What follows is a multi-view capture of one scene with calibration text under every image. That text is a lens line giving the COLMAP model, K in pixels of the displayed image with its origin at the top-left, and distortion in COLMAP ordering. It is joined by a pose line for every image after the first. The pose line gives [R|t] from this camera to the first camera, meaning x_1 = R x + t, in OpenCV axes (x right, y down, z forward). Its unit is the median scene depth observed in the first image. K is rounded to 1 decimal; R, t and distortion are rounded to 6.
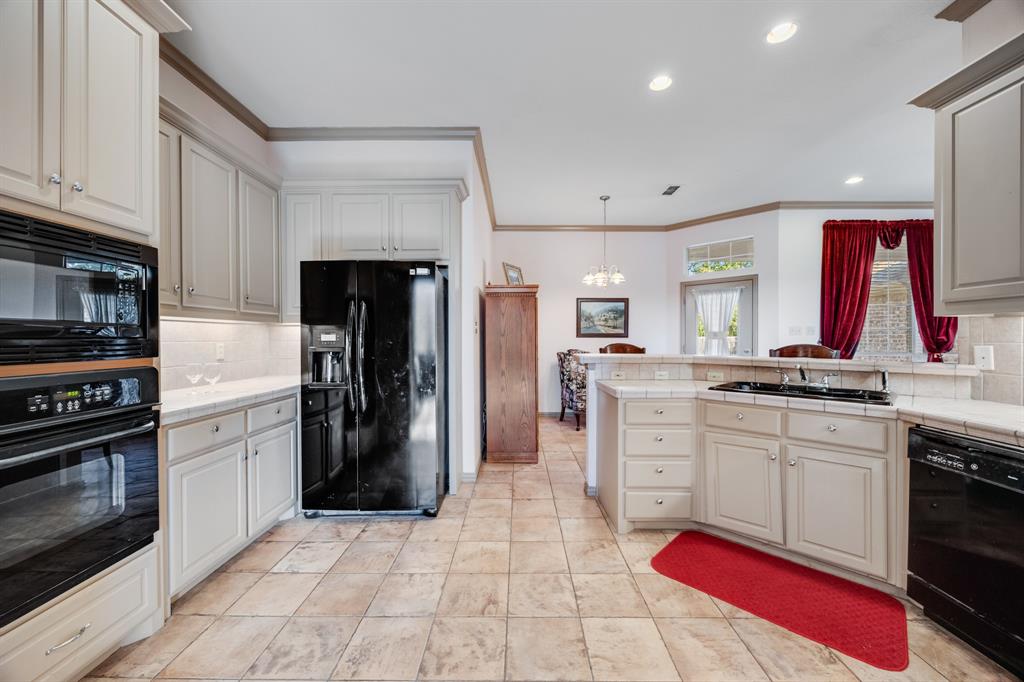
lens RADIAL K [[401.3, 0, 507.8], [0, 401.3, 339.4], [0, 0, 1]] dist [0.000199, -0.000121]
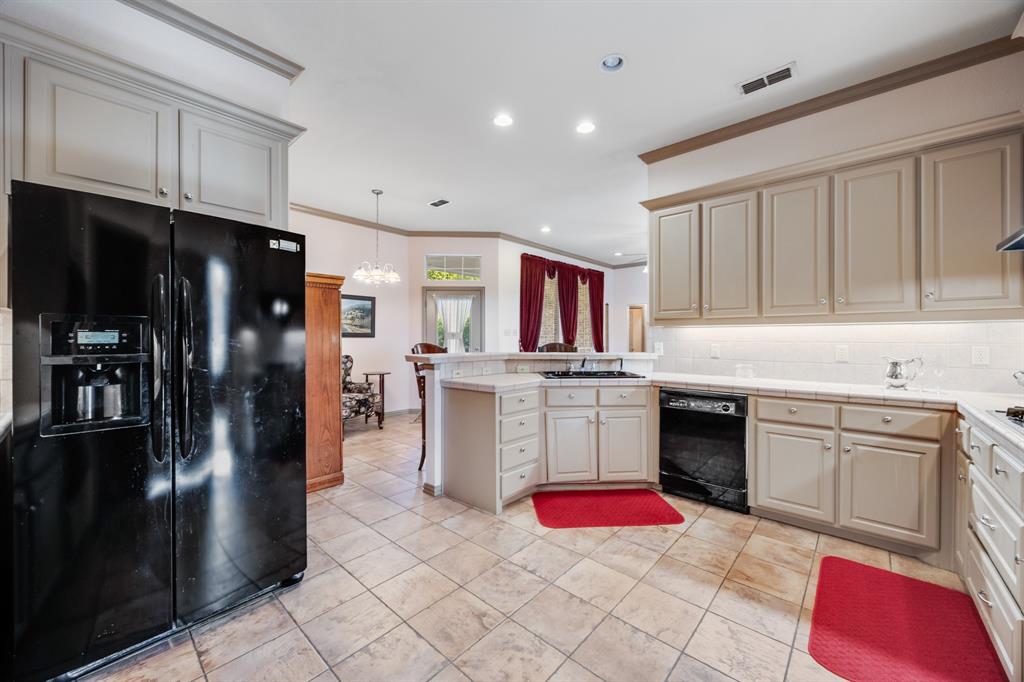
lens RADIAL K [[401.3, 0, 525.1], [0, 401.3, 336.6], [0, 0, 1]] dist [0.000199, -0.000121]
pose [[0.637295, 0.003259, 0.770613, -0.544503], [0.000924, 0.999987, -0.004993, -0.003127], [-0.770619, 0.003894, 0.637284, 0.237095]]
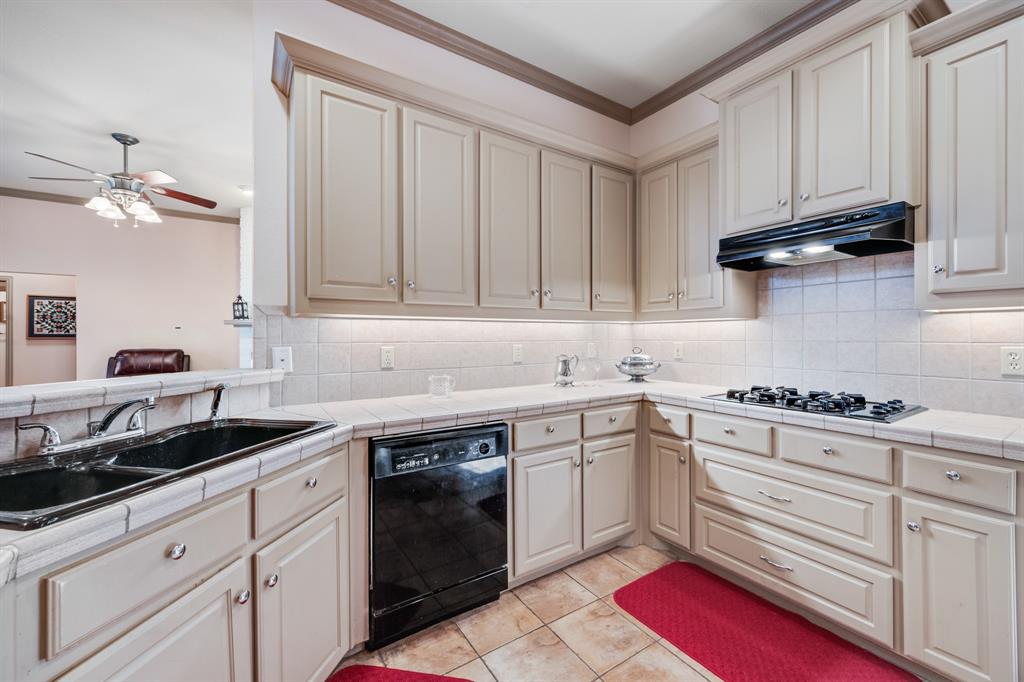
lens RADIAL K [[401.3, 0, 502.2], [0, 401.3, 334.7], [0, 0, 1]] dist [0.000199, -0.000121]
pose [[-0.557211, 0.008068, 0.830332, 0.100822], [0.007301, 0.999962, -0.004817, -0.003507], [-0.830339, 0.003378, -0.557248, 0.909526]]
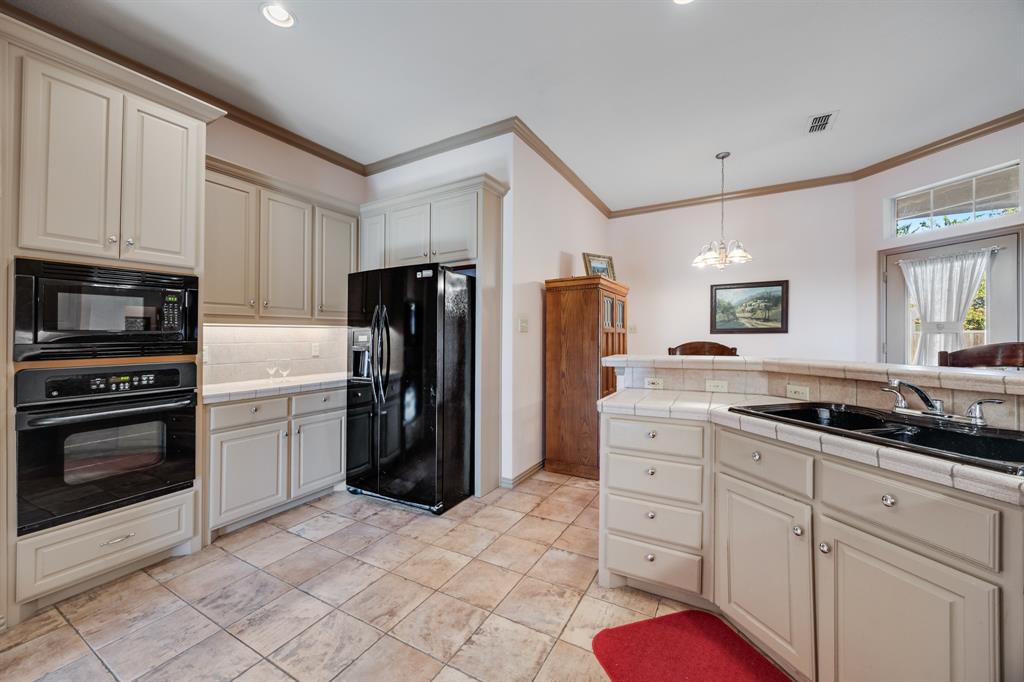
lens RADIAL K [[401.3, 0, 501.2], [0, 401.3, 332.0], [0, 0, 1]] dist [0.000199, -0.000121]
pose [[0.866282, -0.016033, -0.499299, 0.522646], [0.009940, 0.999840, -0.014860, -0.002049], [0.499457, 0.007910, 0.866302, 0.225073]]
